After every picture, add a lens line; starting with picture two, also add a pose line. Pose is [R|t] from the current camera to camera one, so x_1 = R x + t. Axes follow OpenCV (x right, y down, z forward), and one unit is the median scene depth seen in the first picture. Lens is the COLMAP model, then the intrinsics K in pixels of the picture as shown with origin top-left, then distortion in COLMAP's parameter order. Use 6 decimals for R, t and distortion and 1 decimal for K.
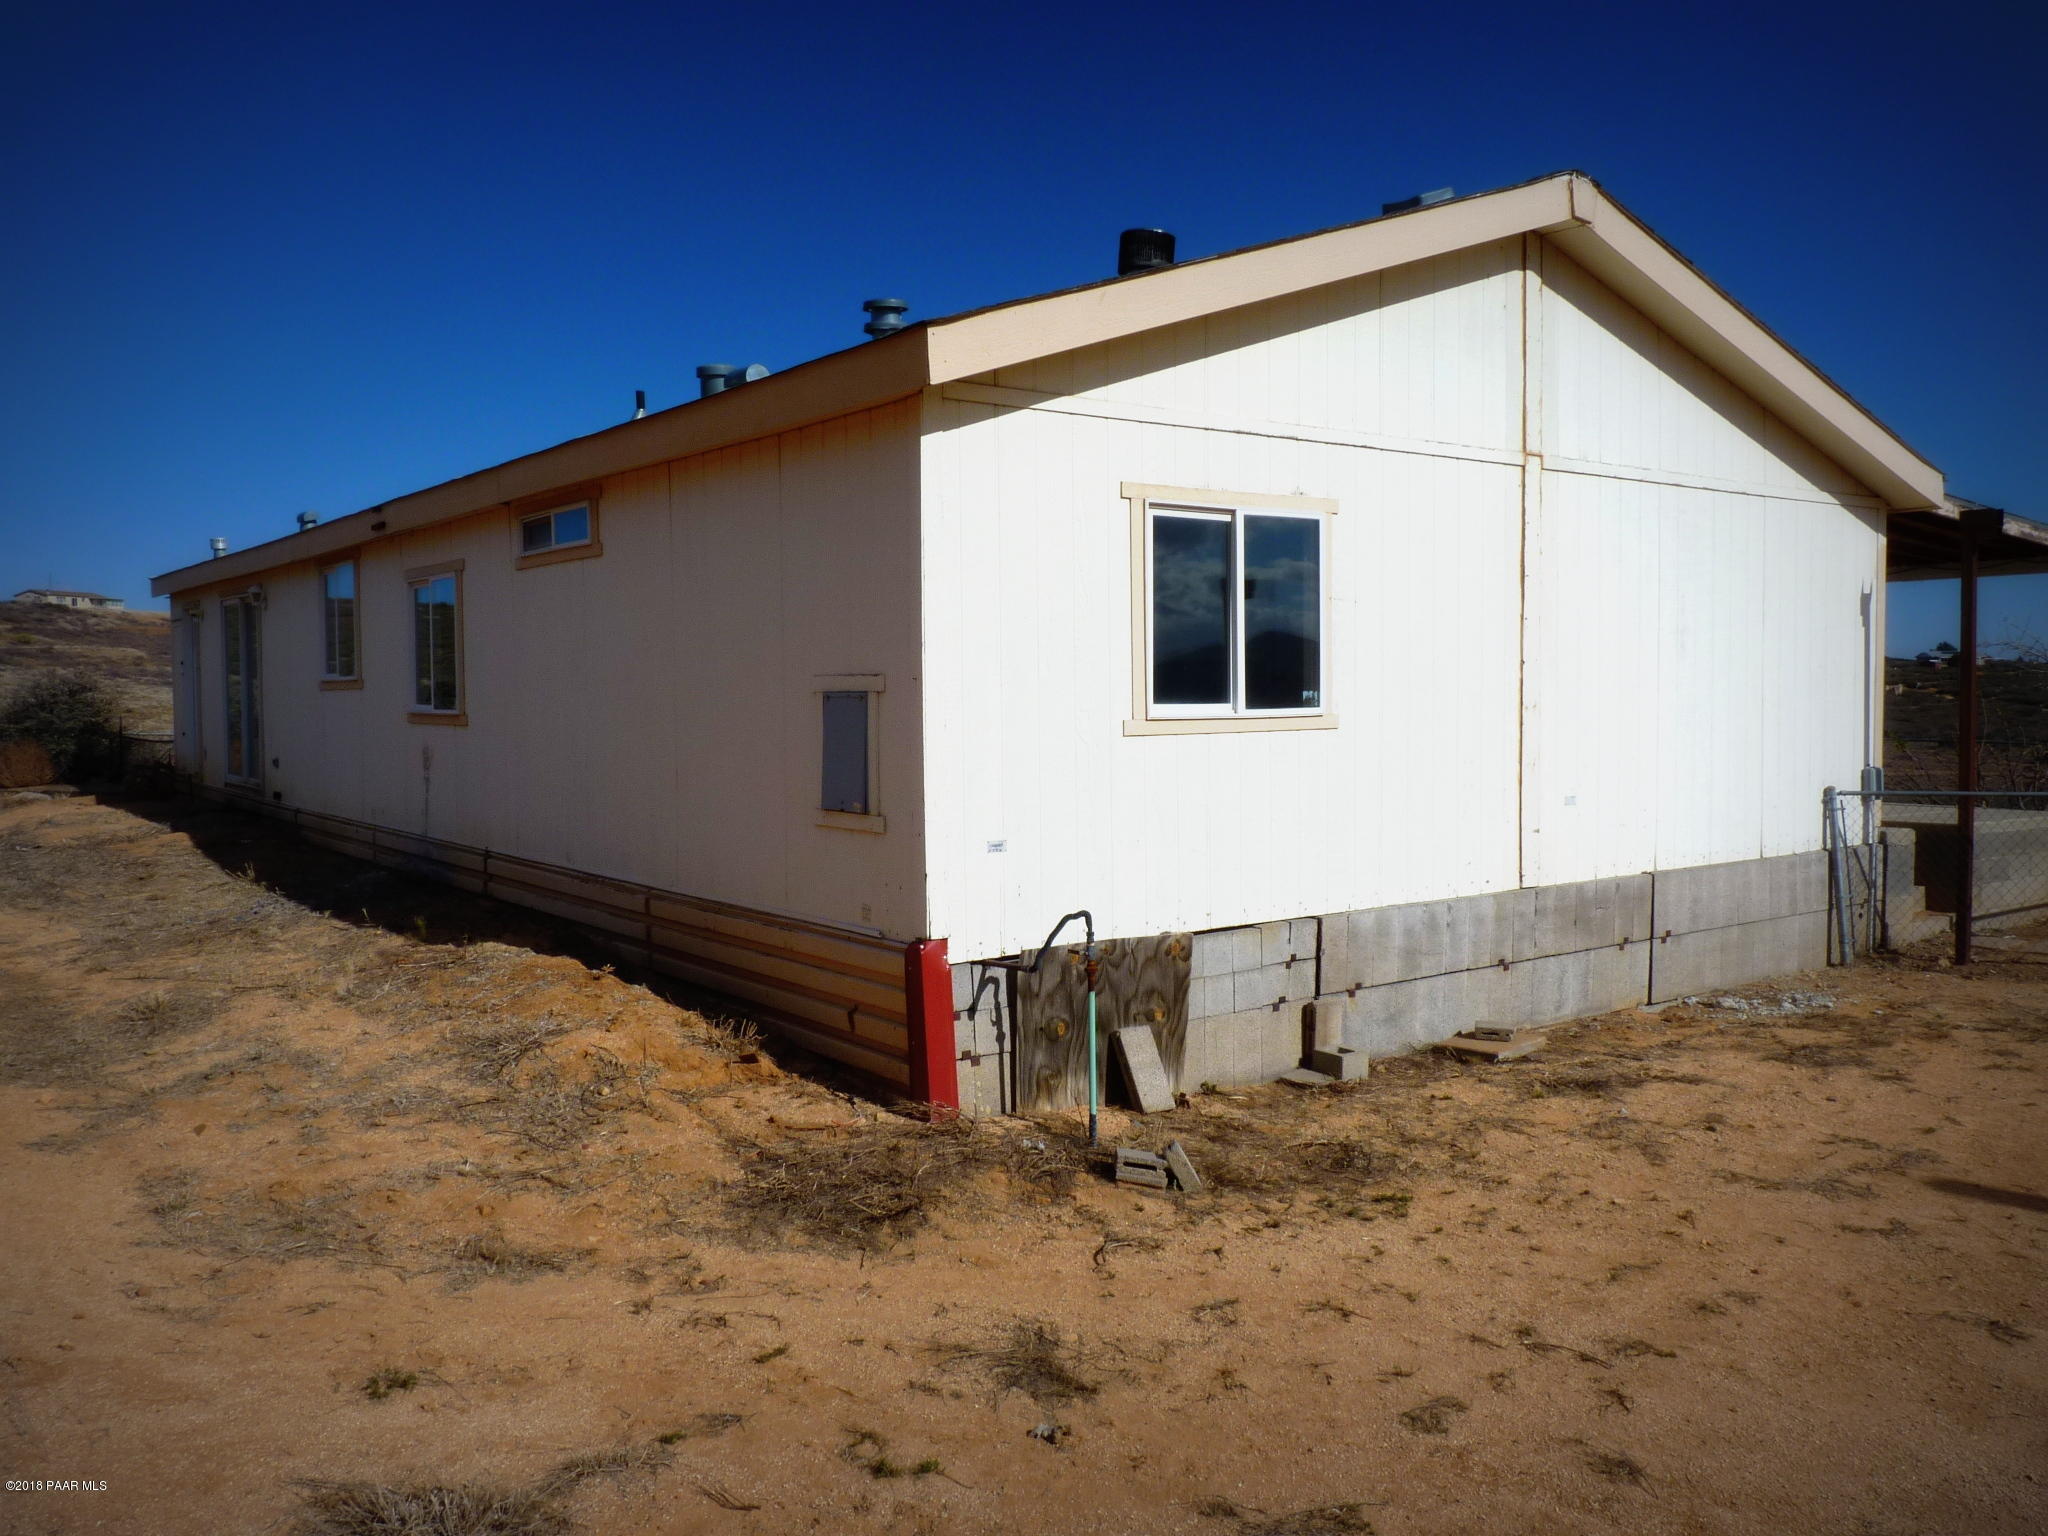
lens RADIAL K [[1653.2, 0, 1024.0], [0, 1653.2, 774.0], [0, 0, 1]] dist [-0.018207, 0.004645]
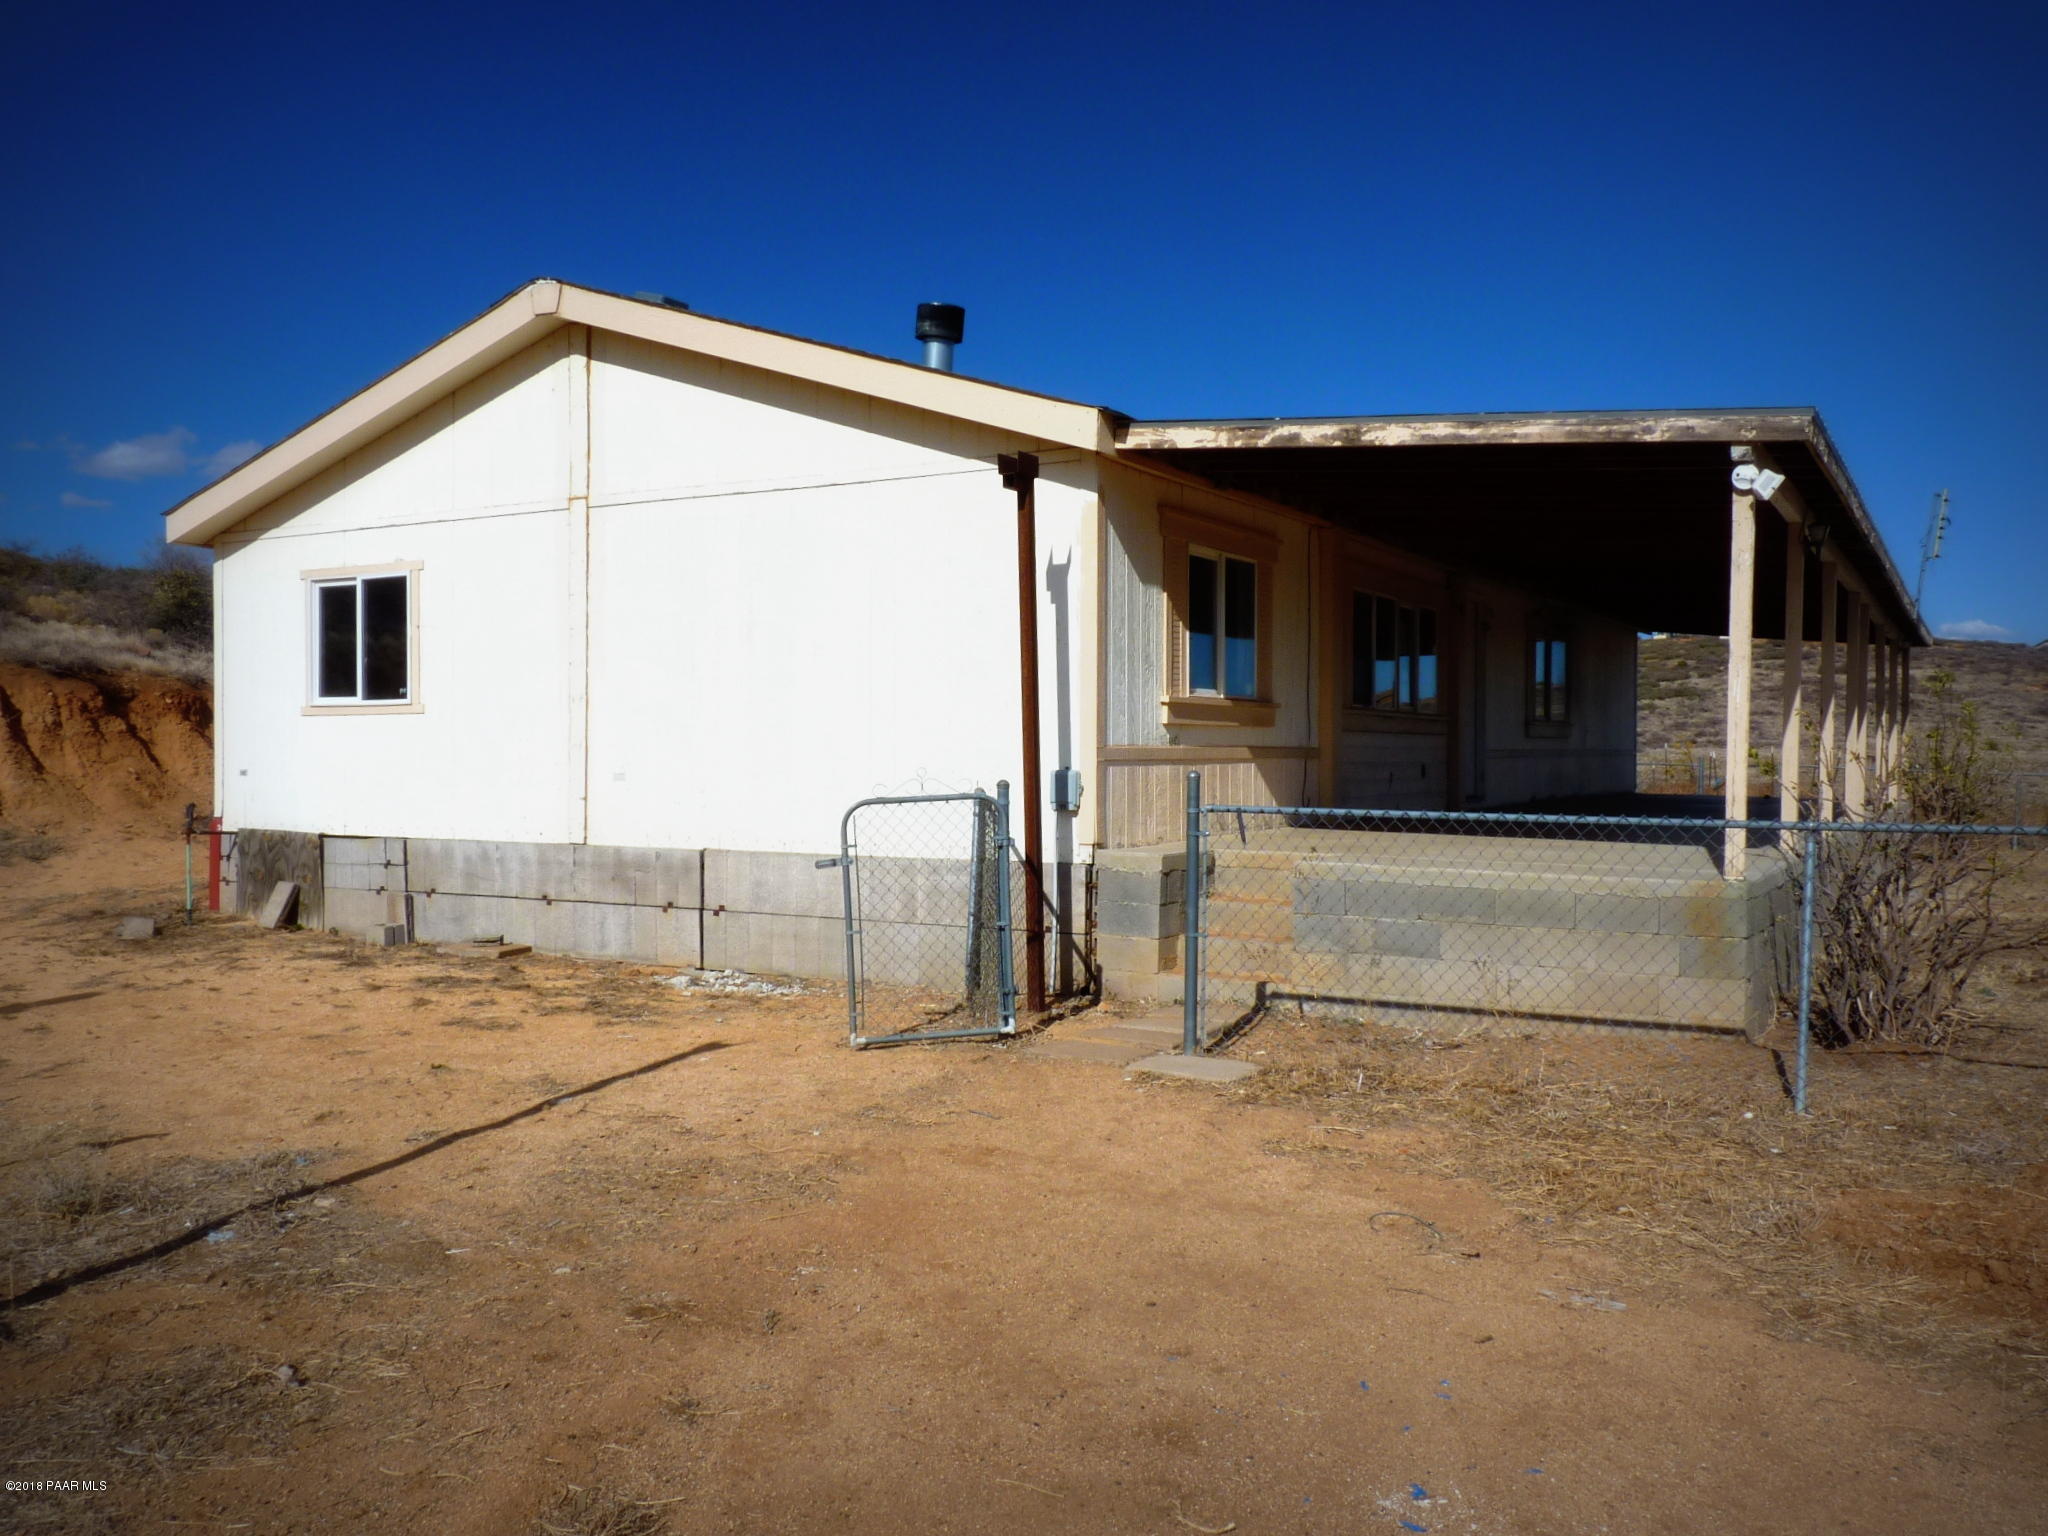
lens RADIAL K [[1653.2, 0, 1023.6], [0, 1653.2, 776.0], [0, 0, 1]] dist [-0.018207, 0.004645]
pose [[0.408694, 0.024309, -0.912348, 1.708256], [-0.051400, 0.998672, 0.003584, -0.004341], [0.911223, 0.045430, 0.409401, 0.858859]]
